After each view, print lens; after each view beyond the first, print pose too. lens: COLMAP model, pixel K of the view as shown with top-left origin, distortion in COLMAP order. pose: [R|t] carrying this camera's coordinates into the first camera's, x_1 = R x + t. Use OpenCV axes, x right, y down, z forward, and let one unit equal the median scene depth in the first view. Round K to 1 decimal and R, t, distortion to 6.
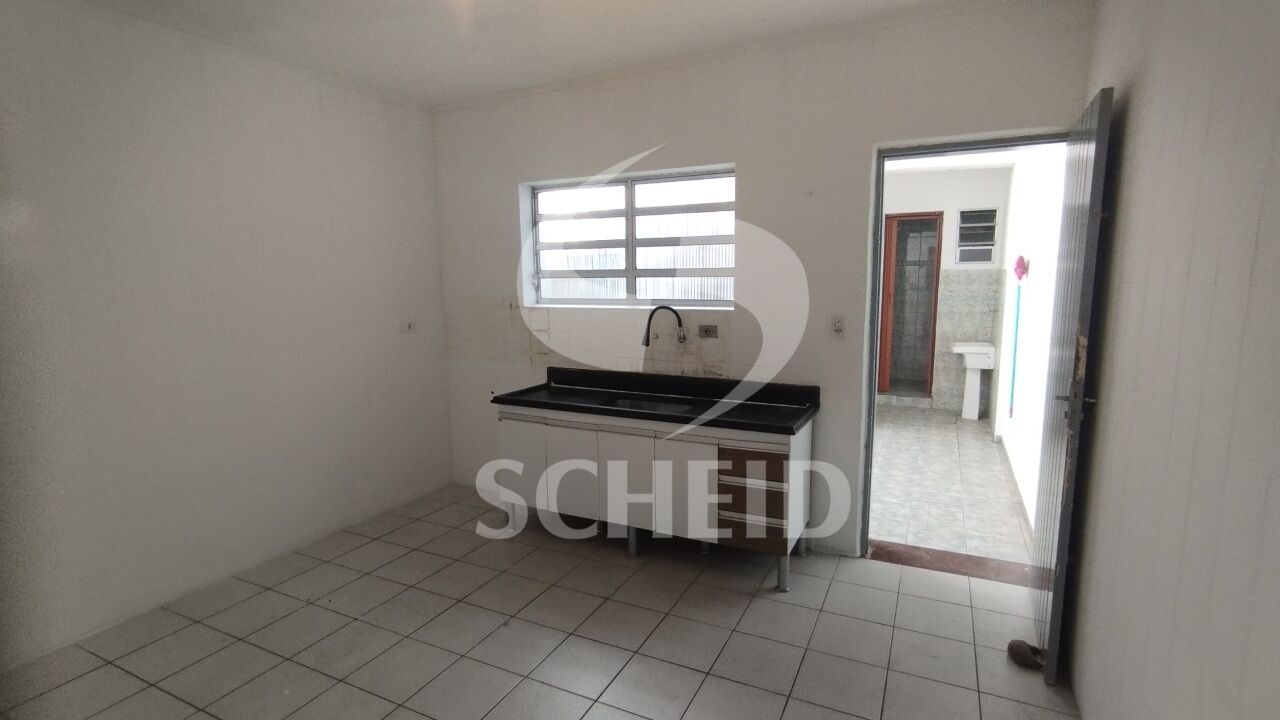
lens RADIAL K [[596.3, 0, 635.6], [0, 596.3, 364.3], [0, 0, 1]] dist [-0.000818, -0.001145]
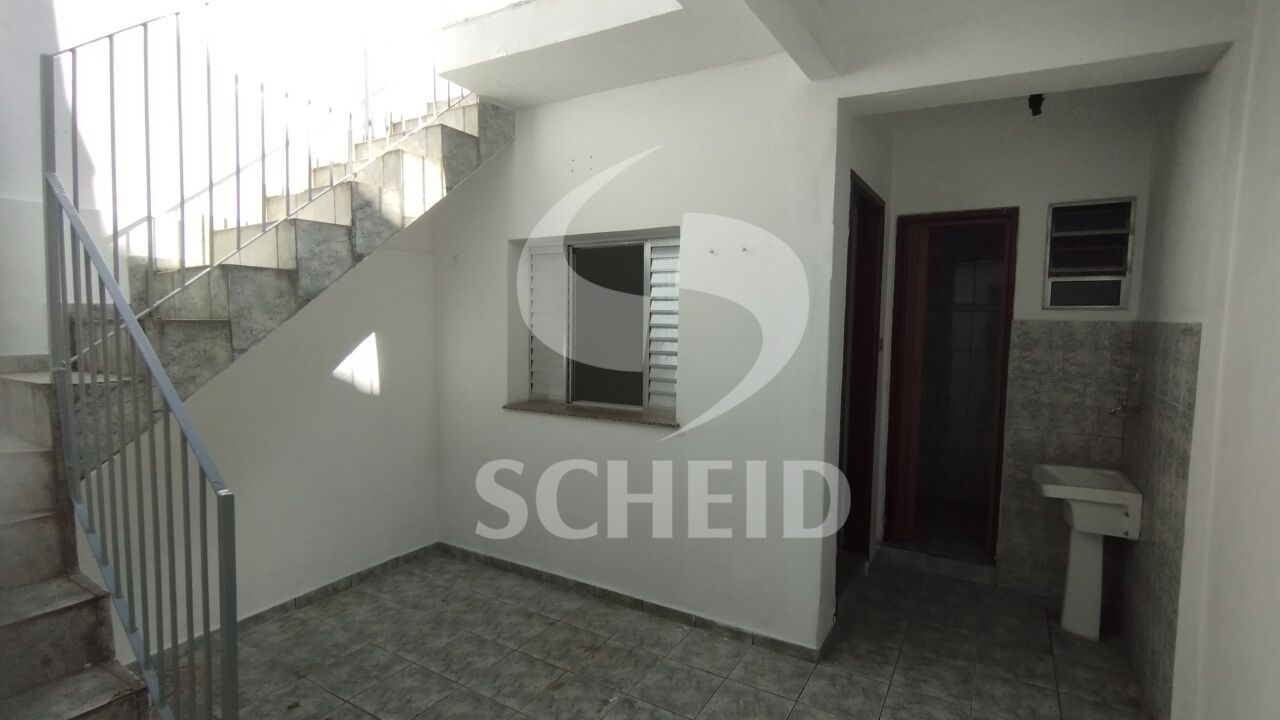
lens RADIAL K [[596.3, 0, 640.4], [0, 596.3, 356.5], [0, 0, 1]] dist [-0.000818, -0.001145]
pose [[0.996105, 0.033689, -0.081487, 0.235801], [-0.039855, 0.996366, -0.075269, -0.076139], [0.078655, 0.078223, 0.993828, 0.468381]]
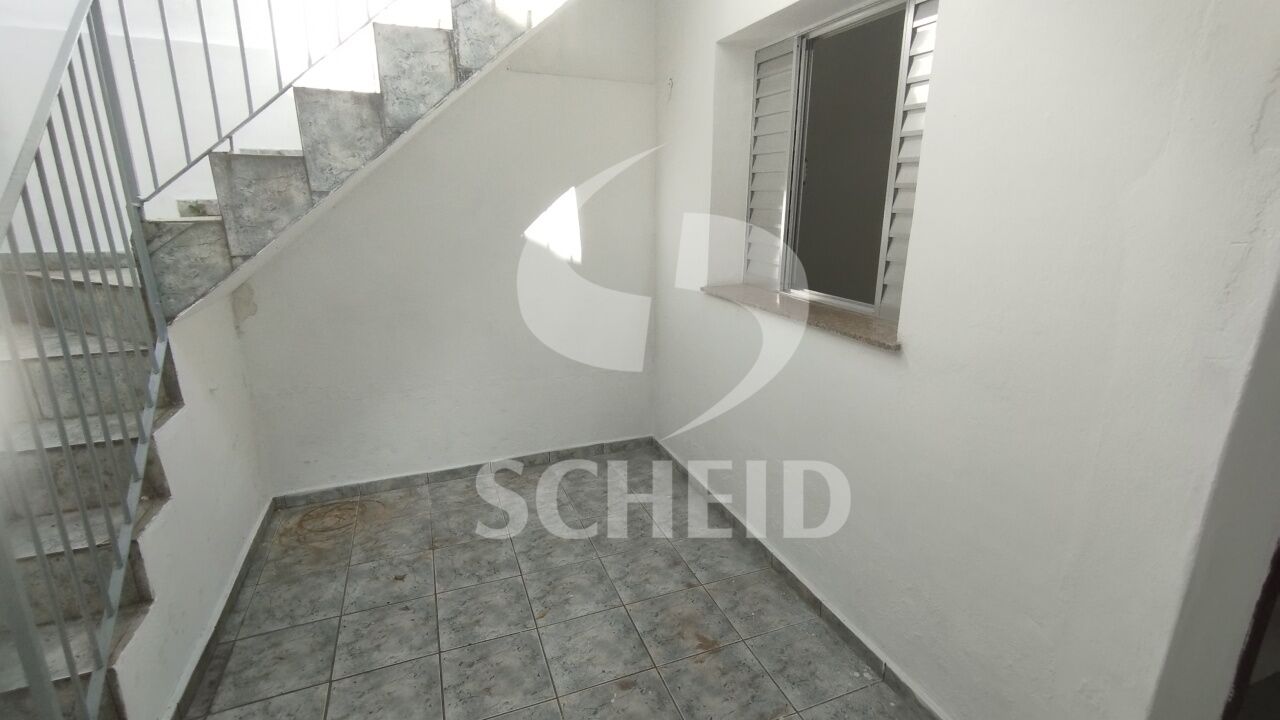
lens RADIAL K [[596.3, 0, 649.3], [0, 596.3, 362.4], [0, 0, 1]] dist [-0.000818, -0.001145]
pose [[0.750418, 0.201251, -0.629580, 0.371046], [-0.112449, 0.977505, 0.178436, -0.093393], [0.651328, -0.063106, 0.756168, 0.846595]]
